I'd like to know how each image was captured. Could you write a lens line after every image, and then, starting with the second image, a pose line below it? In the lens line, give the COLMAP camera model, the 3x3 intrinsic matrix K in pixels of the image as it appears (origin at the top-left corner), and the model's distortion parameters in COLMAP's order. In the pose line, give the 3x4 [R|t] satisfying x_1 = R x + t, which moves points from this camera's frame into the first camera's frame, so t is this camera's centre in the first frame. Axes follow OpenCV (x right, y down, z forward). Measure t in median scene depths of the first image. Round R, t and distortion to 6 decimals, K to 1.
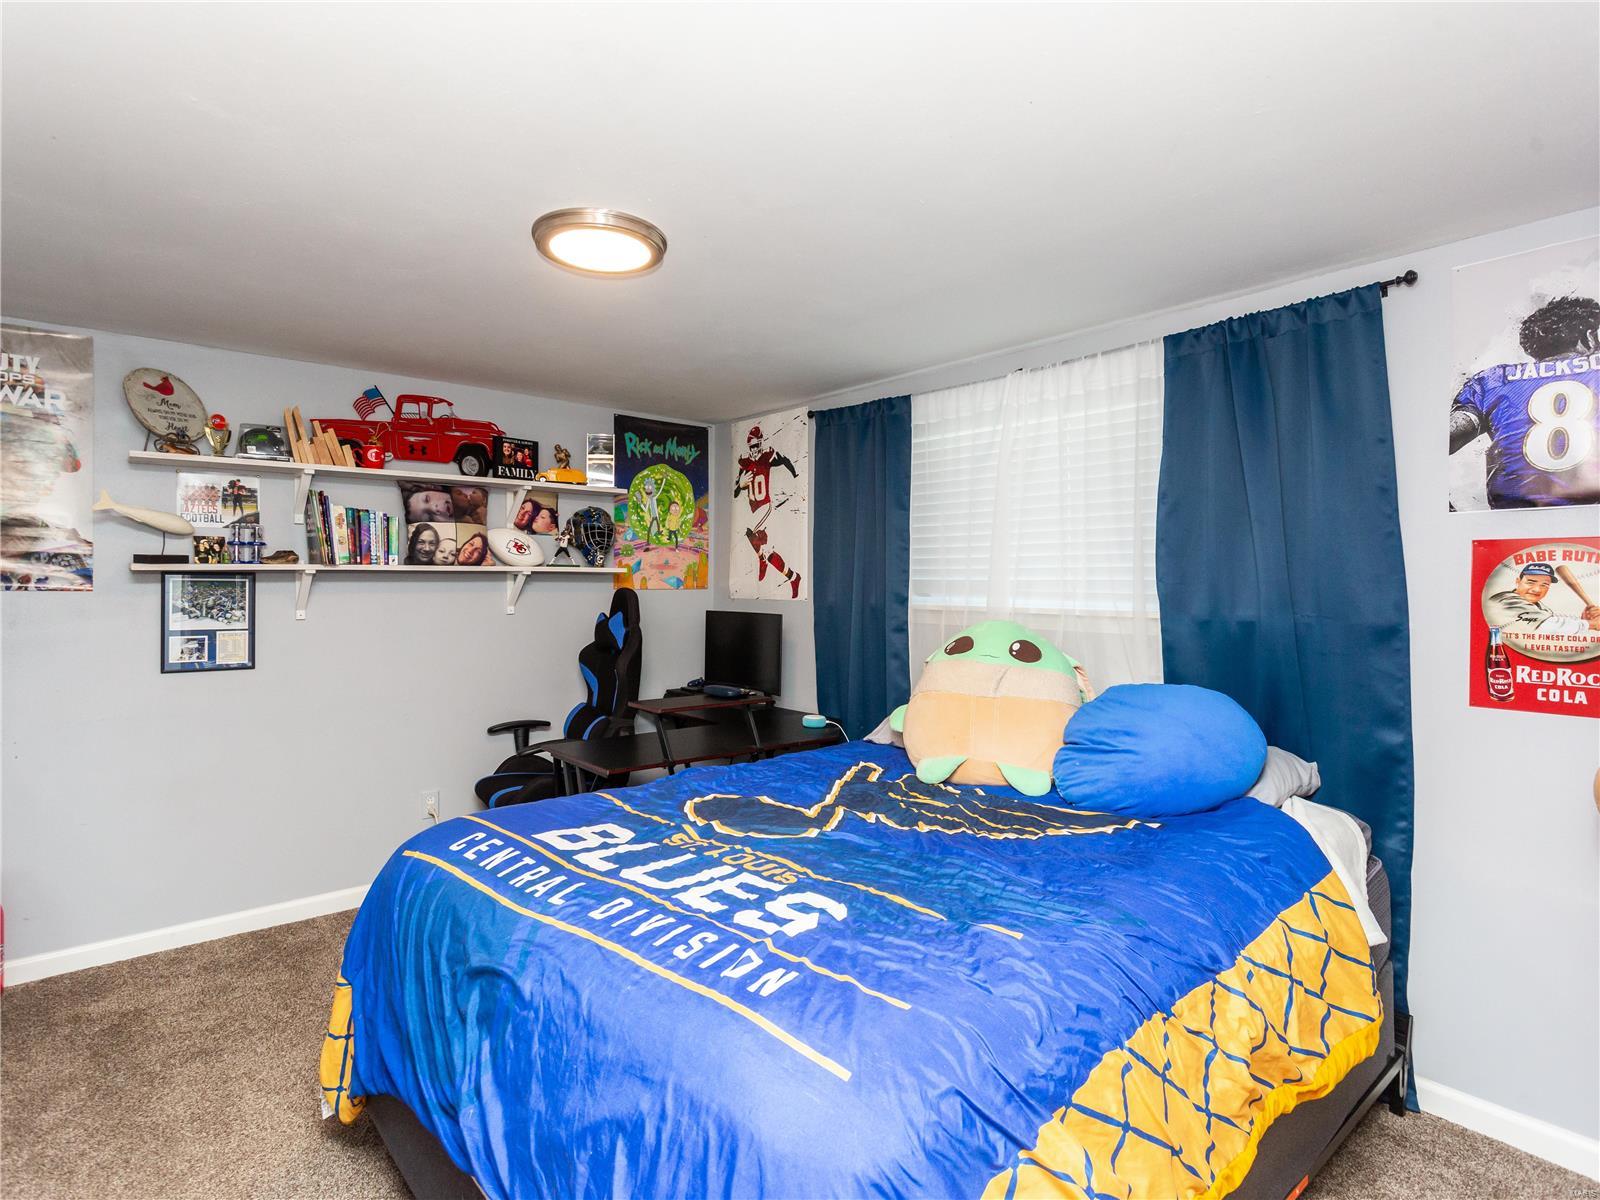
lens RADIAL K [[842.9, 0, 797.1], [0, 842.9, 594.0], [0, 0, 1]] dist [0.000315, 0.004661]
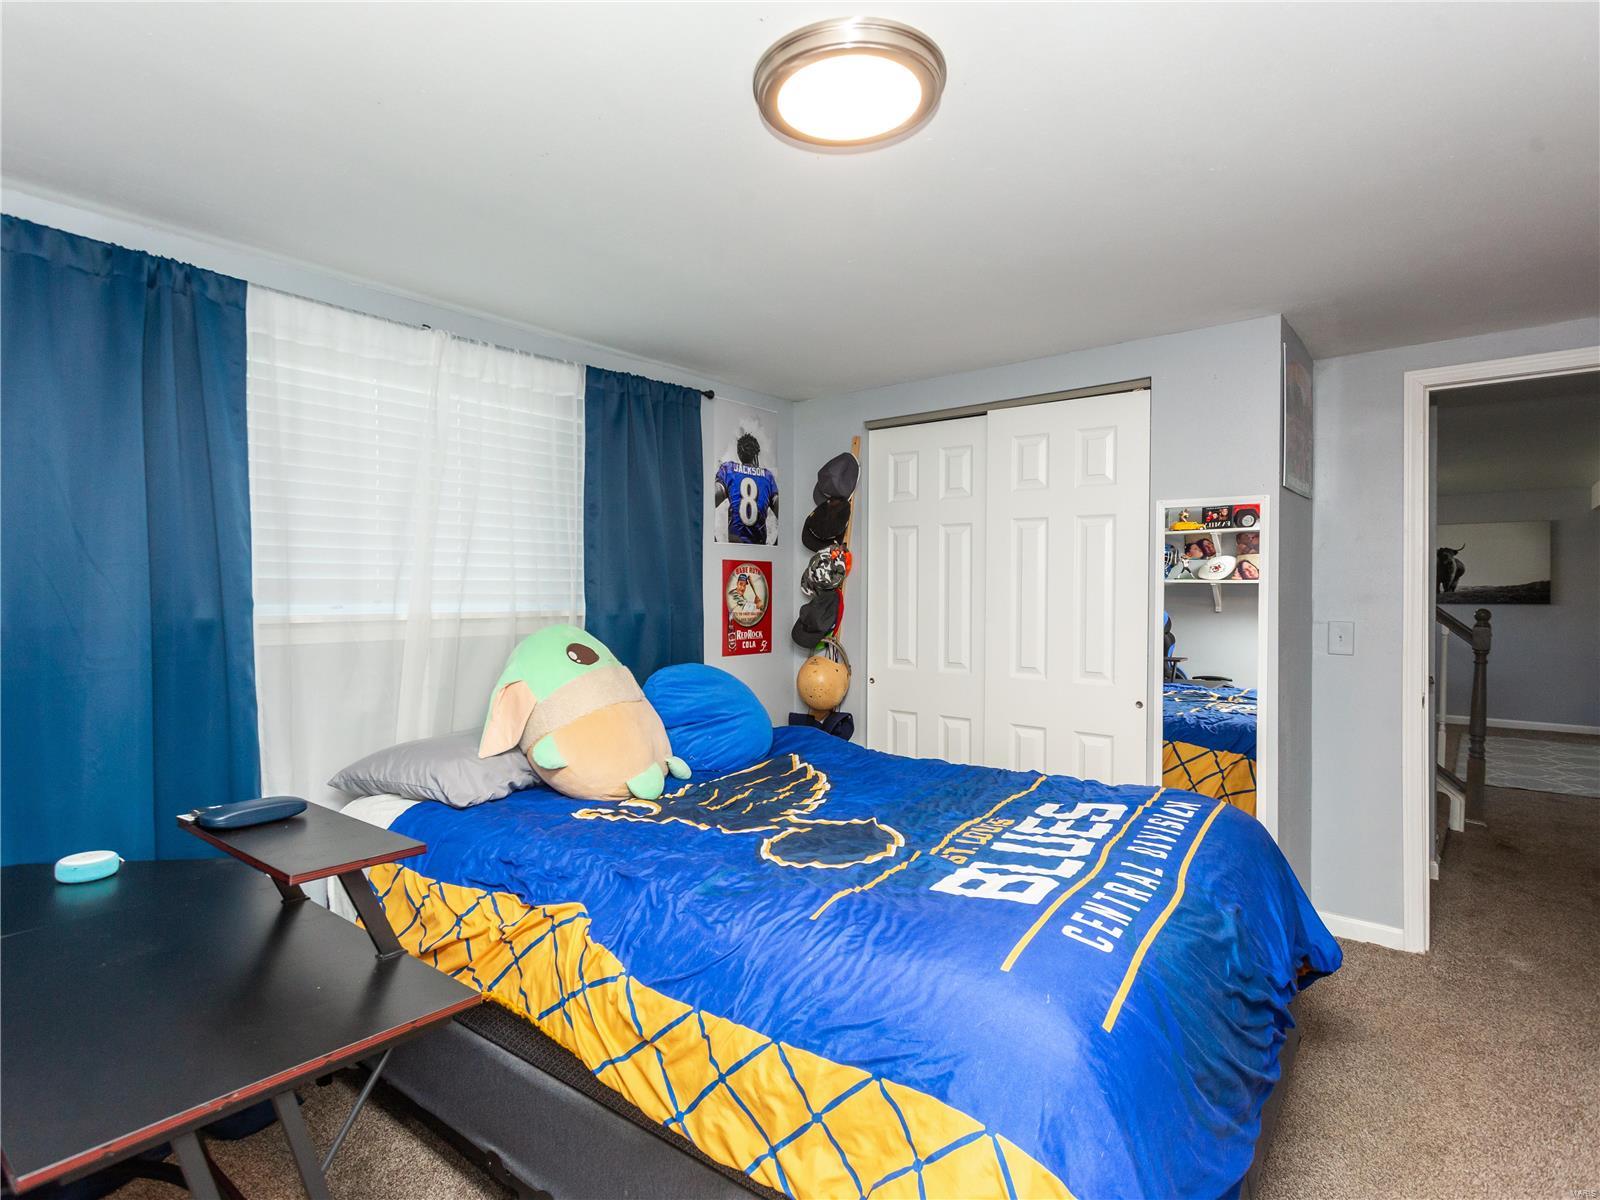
lens RADIAL K [[842.9, 0, 785.4], [0, 842.9, 599.1], [0, 0, 1]] dist [0.000315, 0.004661]
pose [[-0.184897, -0.016619, 0.982617, -0.941632], [0.011450, 0.999753, 0.019063, -0.015626], [-0.982691, 0.014776, -0.184661, 1.240270]]
